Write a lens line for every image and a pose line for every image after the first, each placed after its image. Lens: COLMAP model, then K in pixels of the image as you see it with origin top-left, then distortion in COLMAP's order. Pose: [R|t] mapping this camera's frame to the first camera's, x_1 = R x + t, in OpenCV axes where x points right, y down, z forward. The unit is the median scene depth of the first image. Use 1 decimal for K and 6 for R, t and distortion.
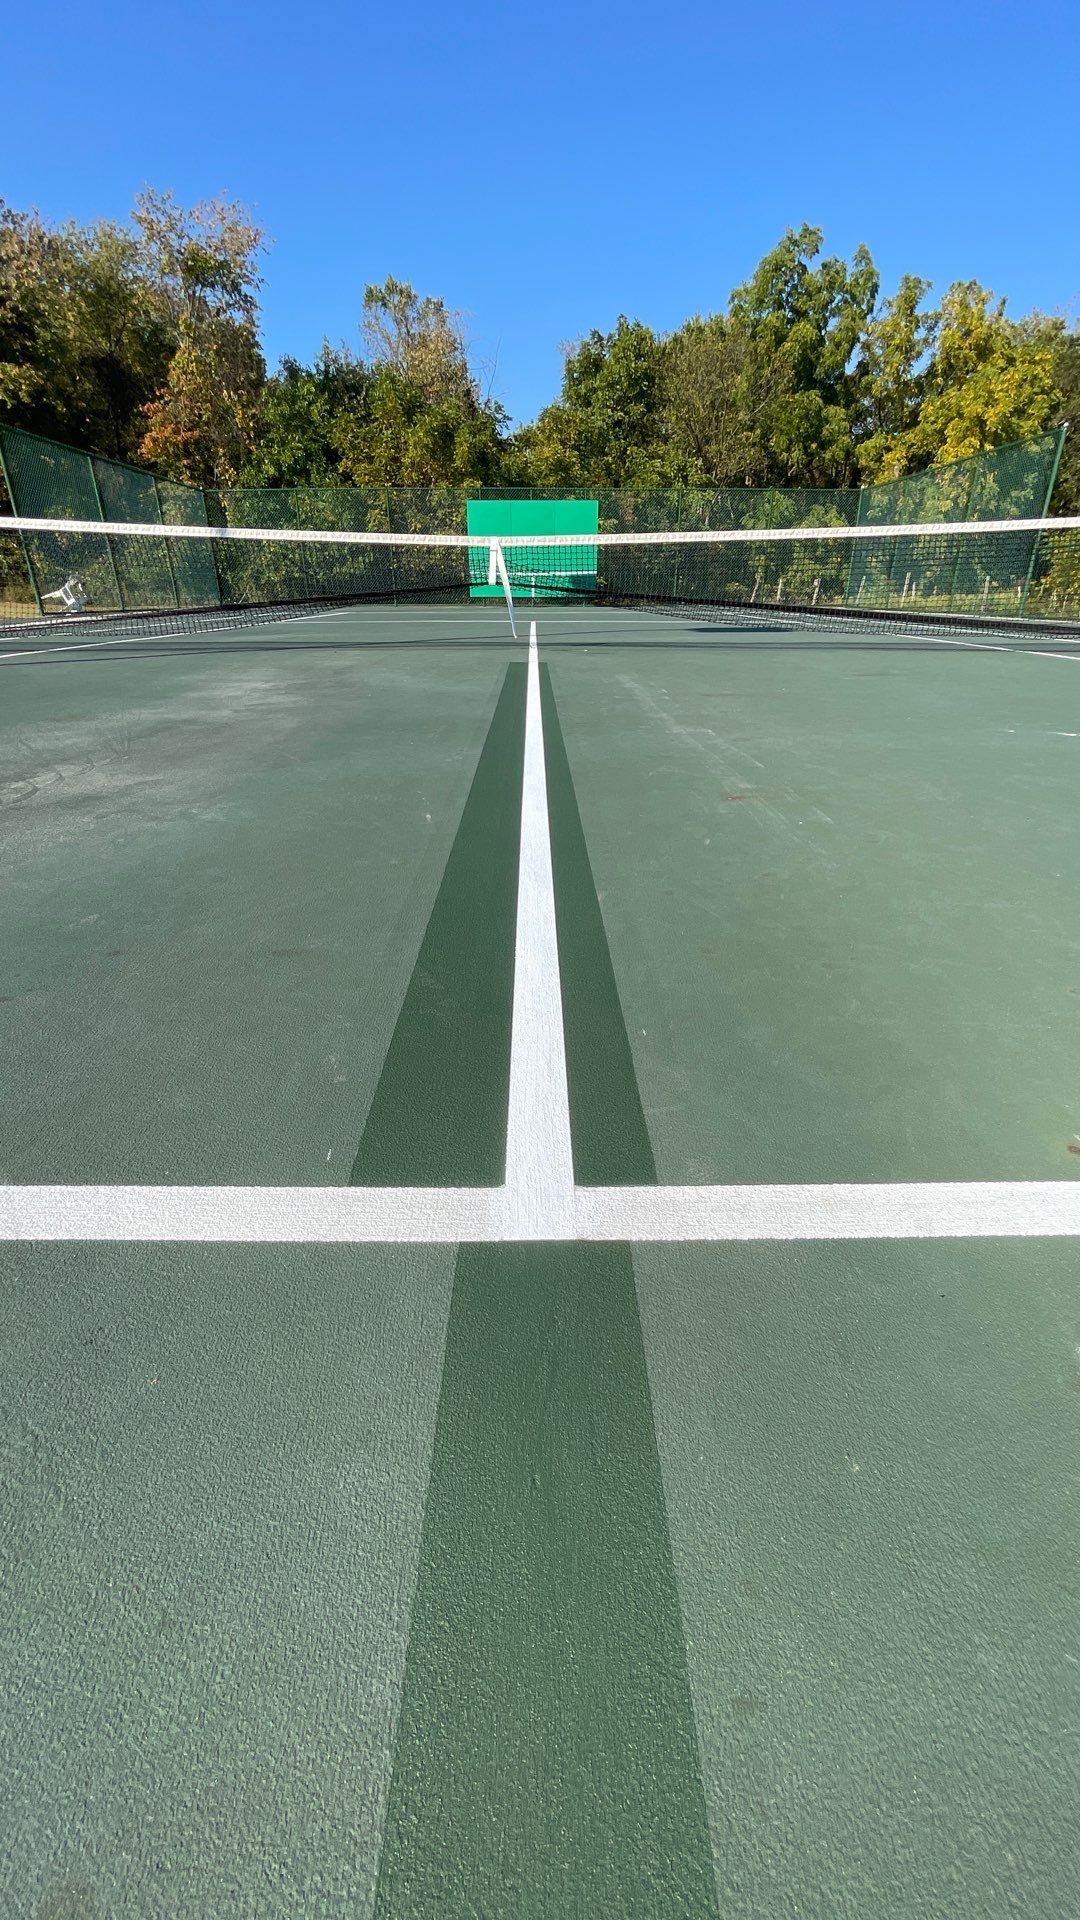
lens RADIAL K [[772.3, 0, 551.7], [0, 772.3, 979.8], [0, 0, 1]] dist [-0.022713, 0.000086]
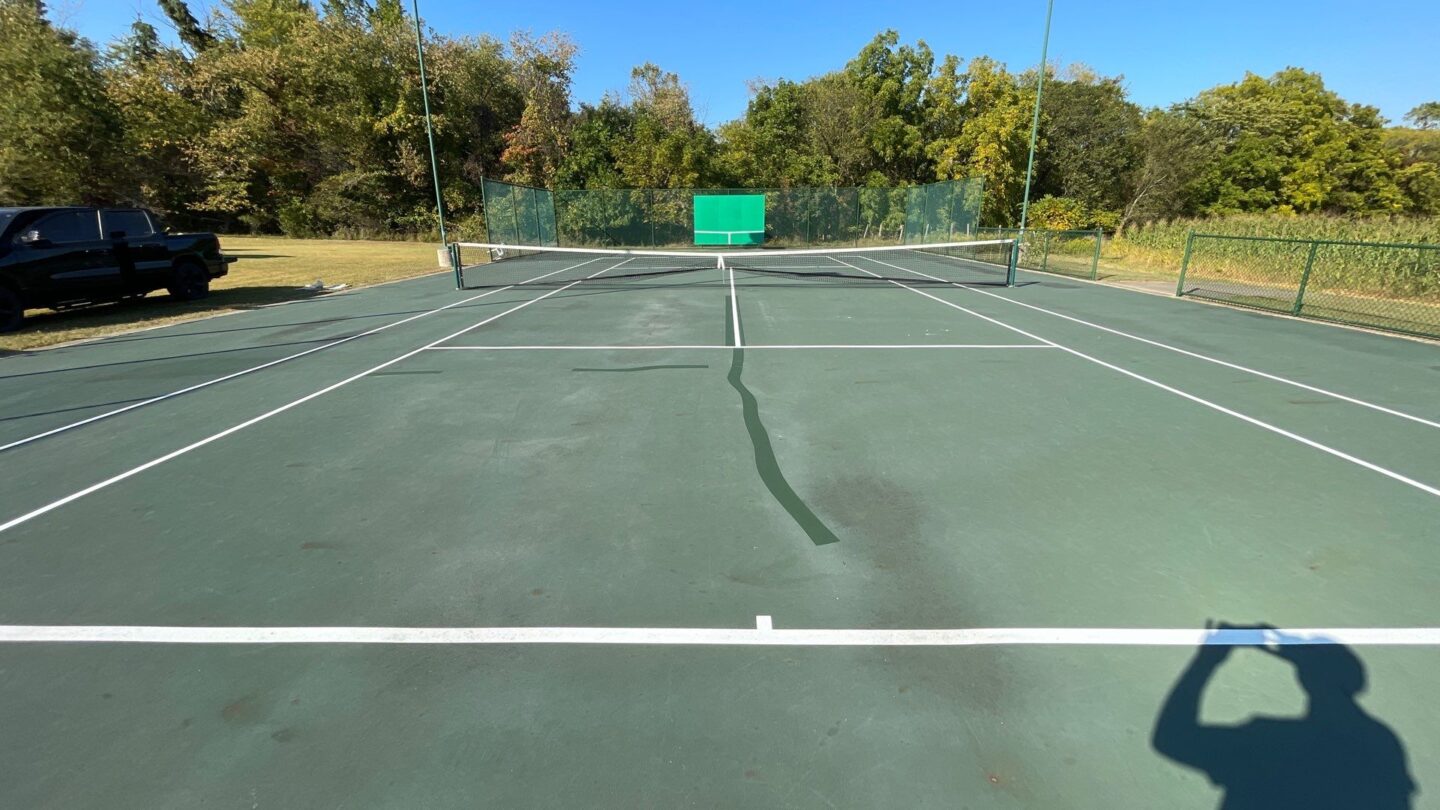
lens RADIAL K [[579.2, 0, 713.5], [0, 579.2, 397.9], [0, 0, 1]] dist [-0.022713, 0.000086]
pose [[0.998980, 0.002537, -0.045088, 0.000329], [-0.010124, 0.985591, -0.168841, 0.050135], [0.044010, 0.169125, 0.984612, -0.158892]]
